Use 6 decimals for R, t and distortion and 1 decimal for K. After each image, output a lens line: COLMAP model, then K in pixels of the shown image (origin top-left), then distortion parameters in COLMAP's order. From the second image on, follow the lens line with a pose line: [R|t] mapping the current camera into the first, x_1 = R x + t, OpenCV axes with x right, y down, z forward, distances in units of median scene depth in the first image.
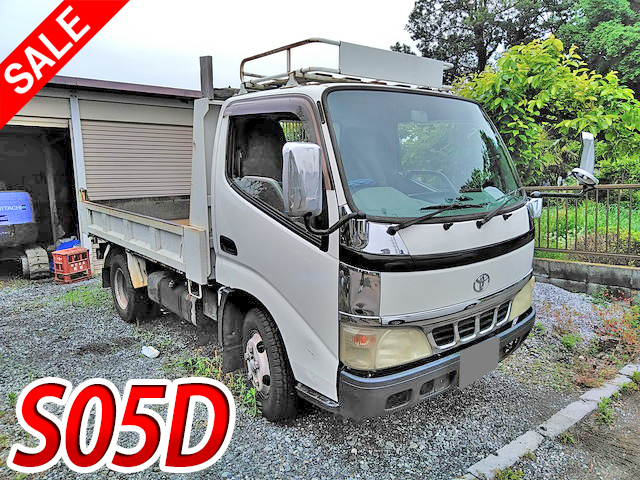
lens RADIAL K [[466.8, 0, 319.7], [0, 466.8, 231.3], [0, 0, 1]] dist [0.014568, 0.008421]
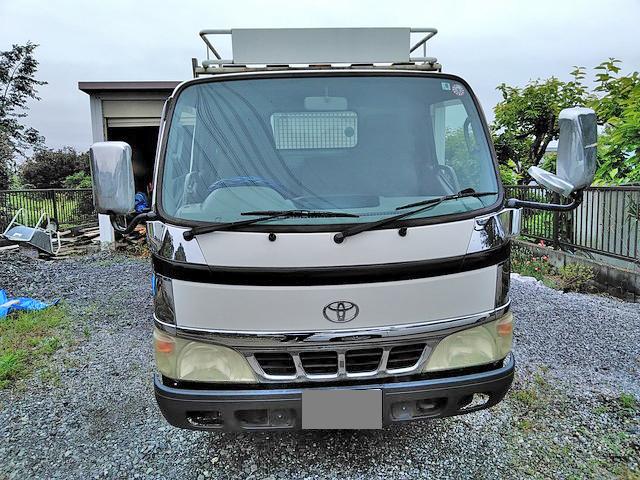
lens RADIAL K [[466.8, 0, 319.7], [0, 466.8, 231.3], [0, 0, 1]] dist [0.014568, 0.008421]
pose [[0.828655, 0.092363, -0.552087, 0.765519], [-0.076861, 0.995725, 0.051218, -0.066534], [0.554458, -0.000008, 0.832212, 0.328923]]
